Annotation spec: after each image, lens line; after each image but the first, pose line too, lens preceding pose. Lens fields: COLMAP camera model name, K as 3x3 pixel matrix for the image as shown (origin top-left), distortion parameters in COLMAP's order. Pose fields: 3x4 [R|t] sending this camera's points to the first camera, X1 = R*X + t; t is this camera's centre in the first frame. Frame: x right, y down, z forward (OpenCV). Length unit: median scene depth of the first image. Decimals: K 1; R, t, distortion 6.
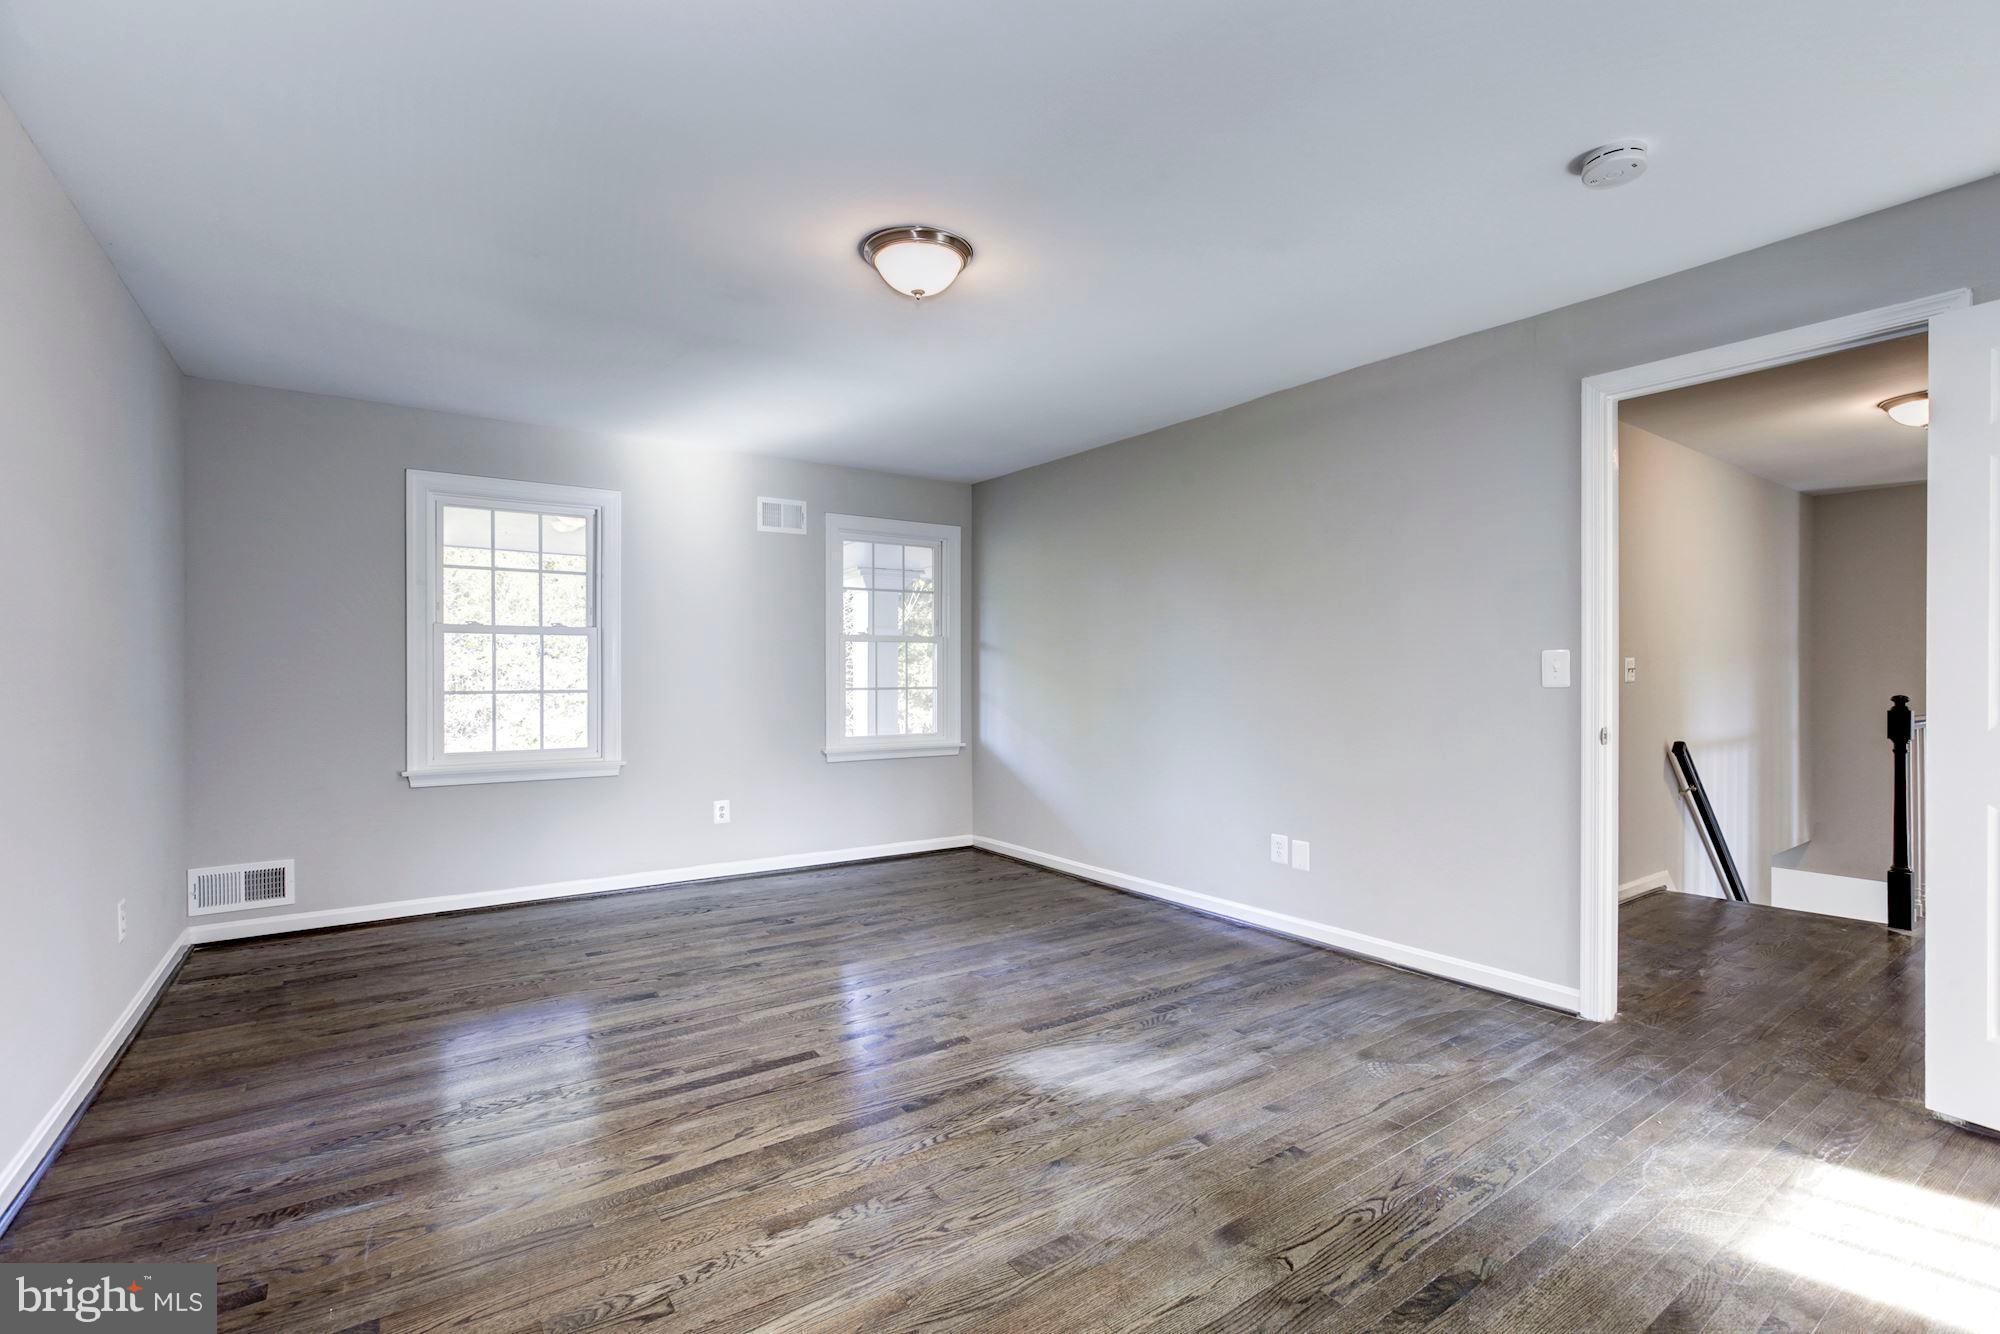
lens RADIAL K [[942.5, 0, 1009.2], [0, 942.5, 675.3], [0, 0, 1]] dist [-0.040028, 0.019928]
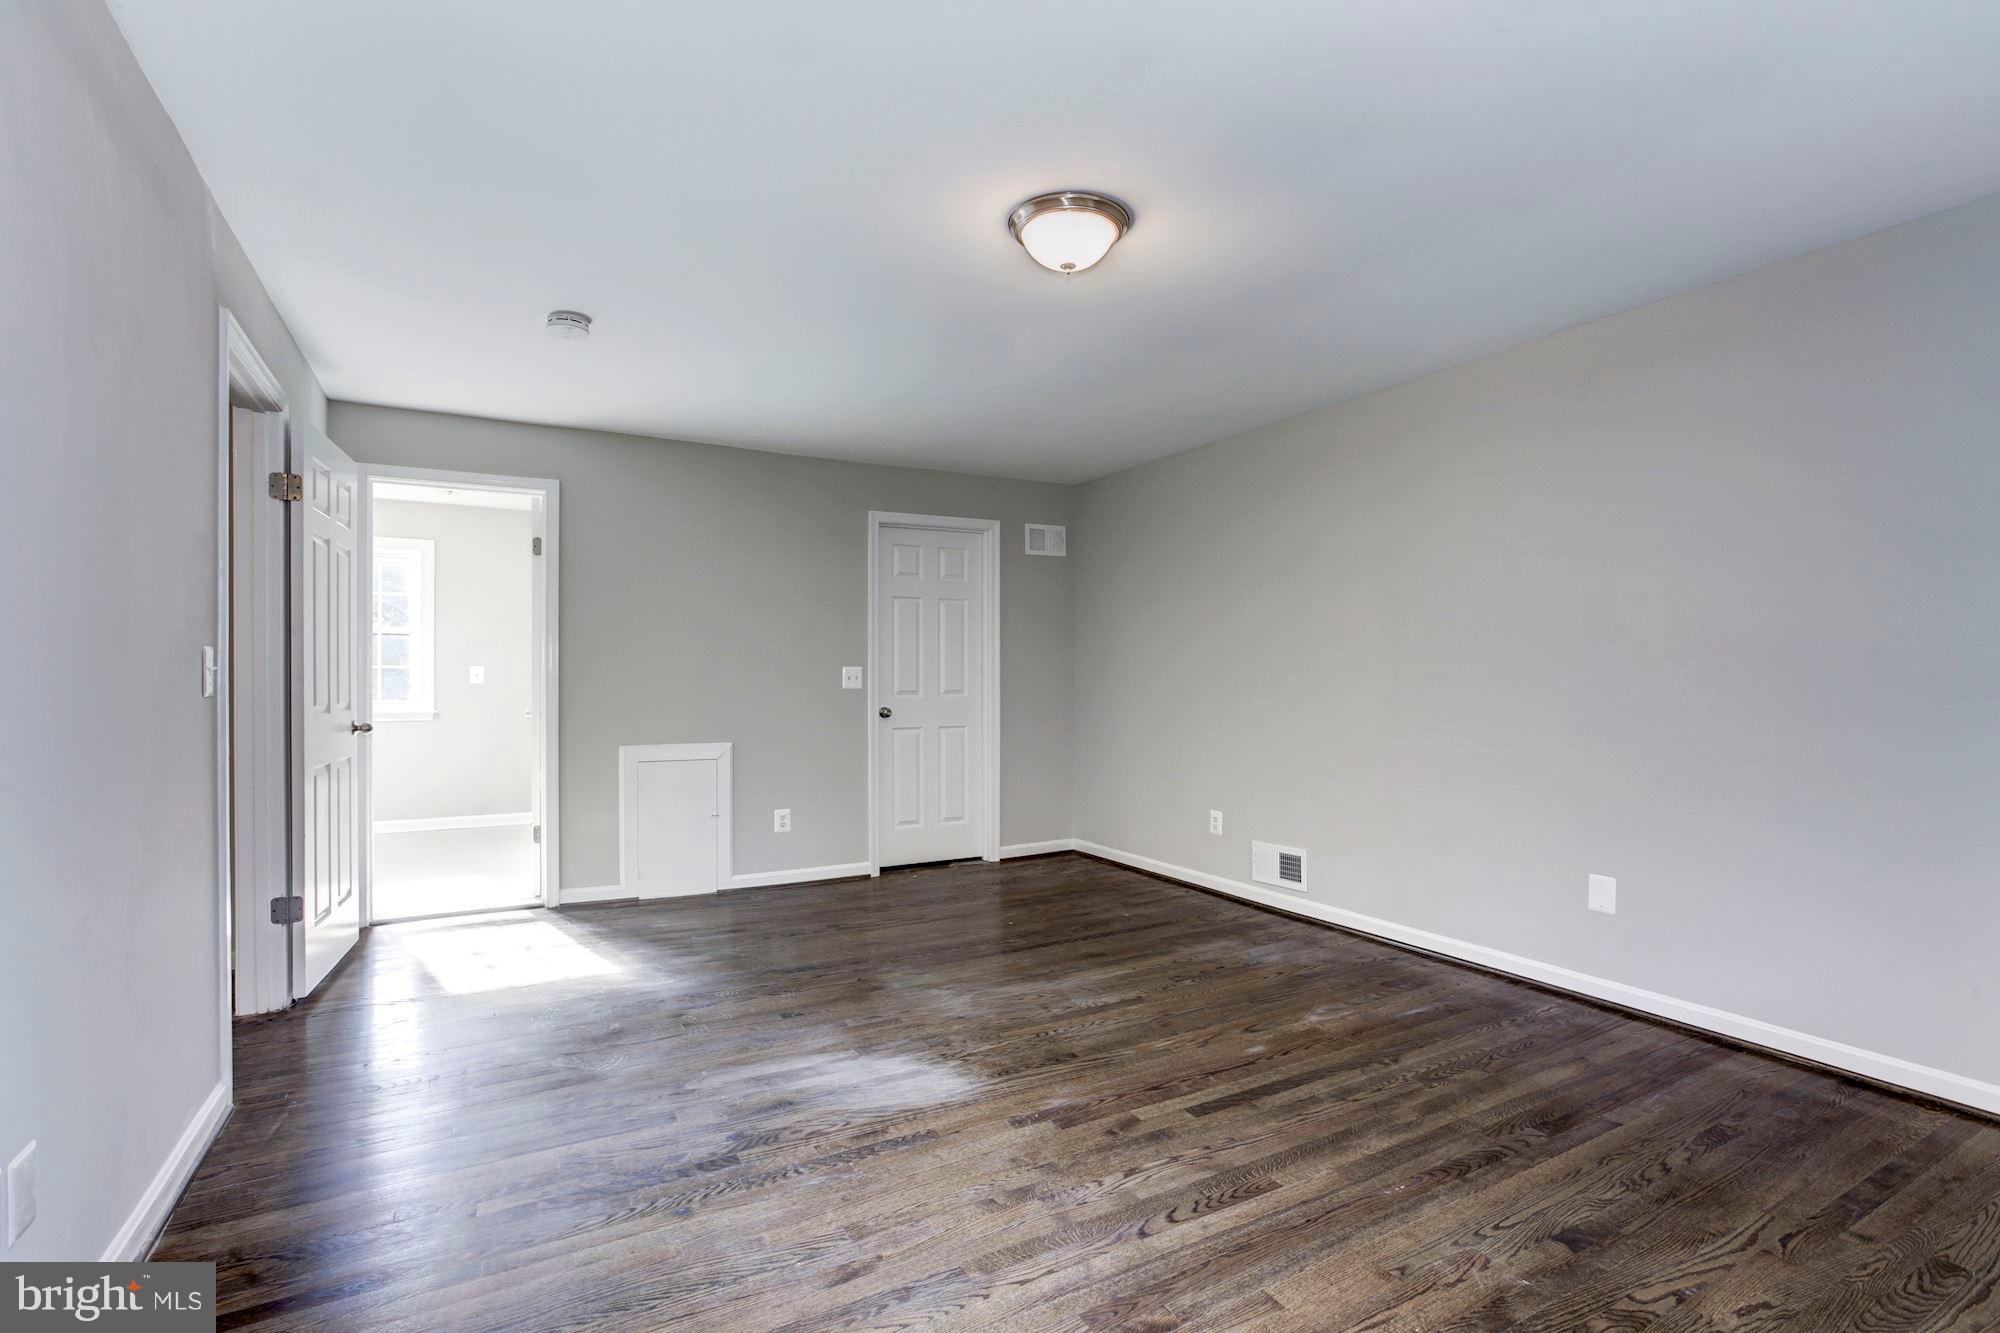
lens RADIAL K [[942.5, 0, 1009.2], [0, 942.5, 674.8], [0, 0, 1]] dist [-0.040028, 0.019928]
pose [[-0.995694, 0.002571, 0.092660, -0.125983], [0.002529, 0.999997, -0.000576, 0.003490], [-0.092661, -0.000339, -0.995698, 1.935916]]
